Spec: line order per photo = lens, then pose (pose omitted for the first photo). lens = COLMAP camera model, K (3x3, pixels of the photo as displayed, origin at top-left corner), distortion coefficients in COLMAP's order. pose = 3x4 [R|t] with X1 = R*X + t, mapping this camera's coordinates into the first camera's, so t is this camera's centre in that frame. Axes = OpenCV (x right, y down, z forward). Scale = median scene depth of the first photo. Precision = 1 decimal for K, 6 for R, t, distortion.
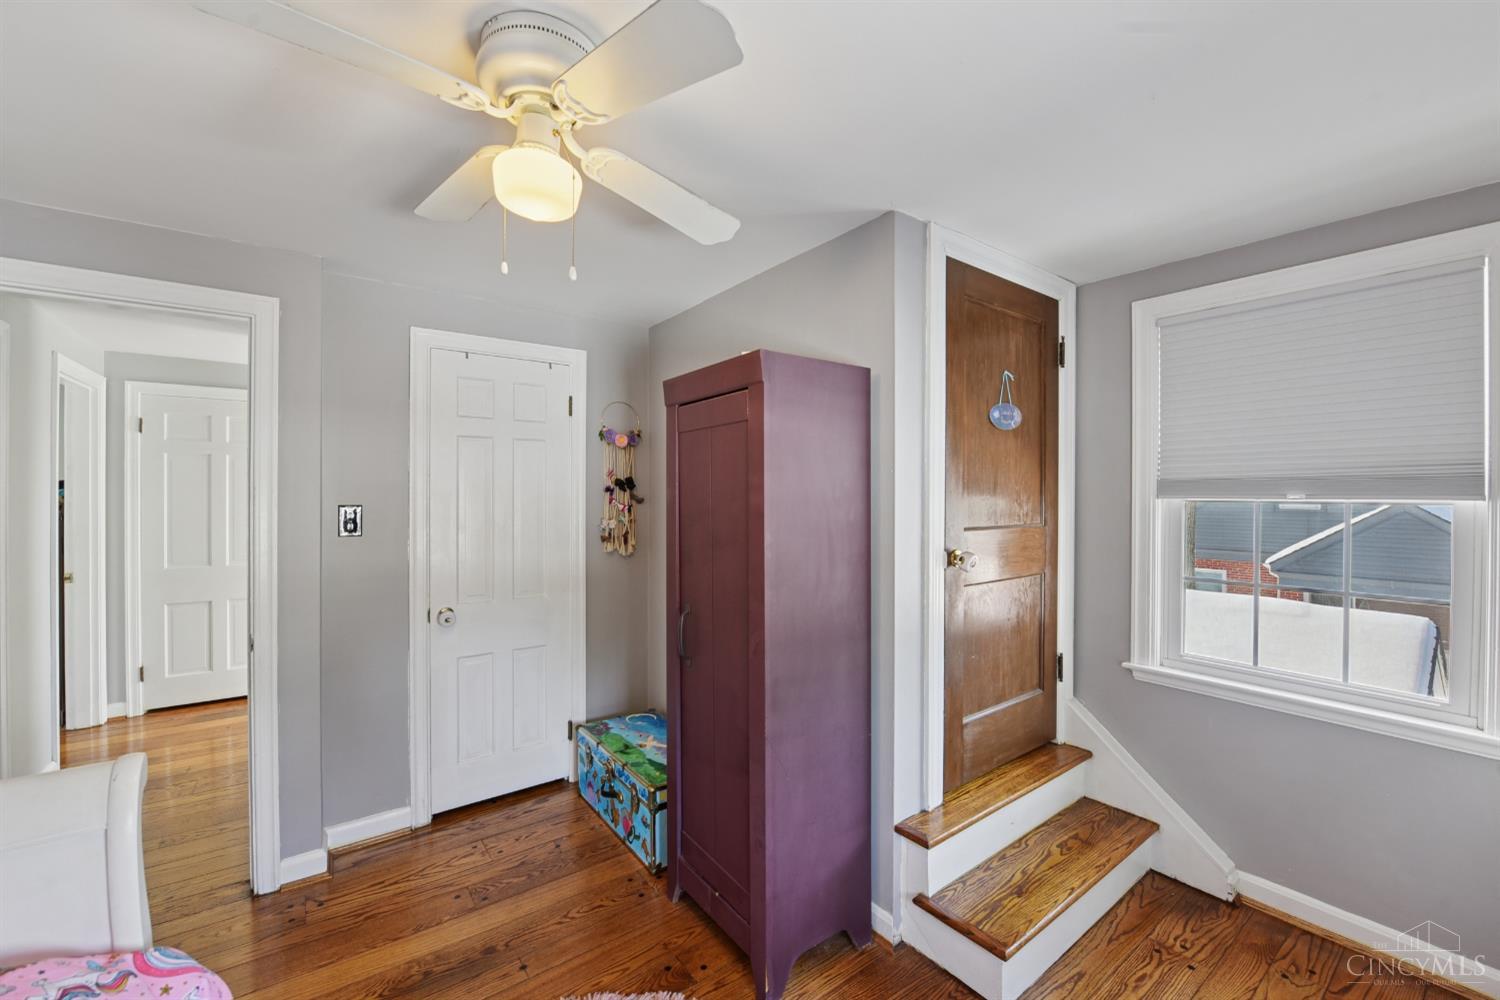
lens RADIAL K [[621.2, 0, 770.1], [0, 621.2, 499.4], [0, 0, 1]] dist [-0.020221, -0.000334]
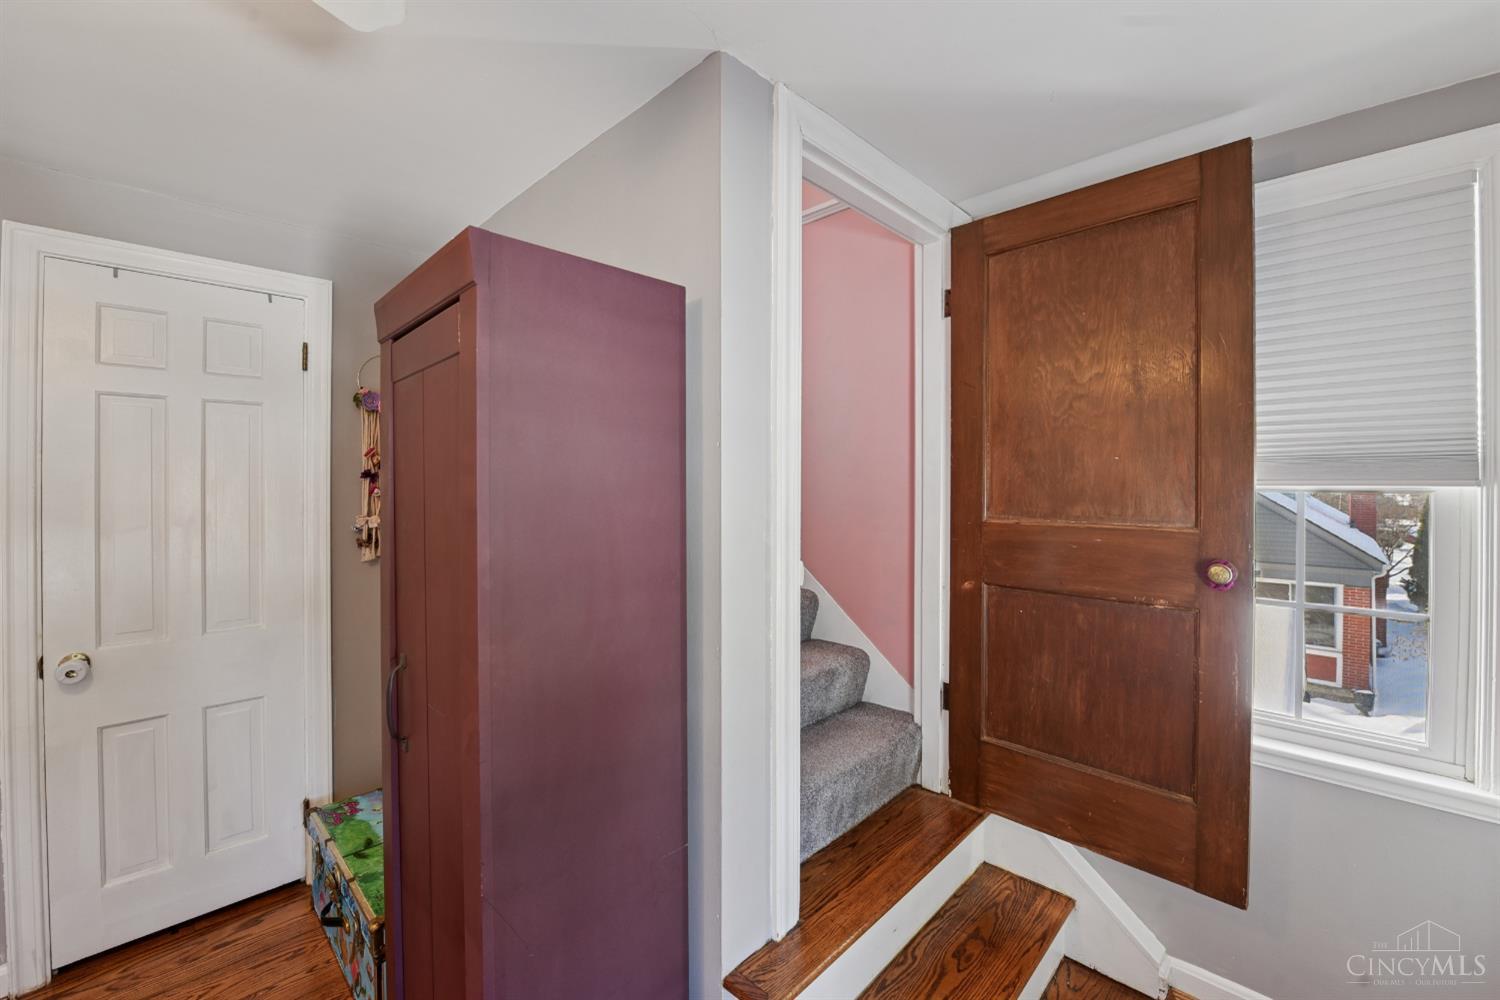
lens RADIAL K [[597.2, 0, 787.8], [0, 597.2, 485.8], [0, 0, 1]] dist [-0.022528, -0.000379]
pose [[0.984115, -0.001871, 0.177523, 0.140039], [0.002502, 0.999991, -0.003330, 0.000874], [-0.177515, 0.003722, 0.984111, 0.322048]]
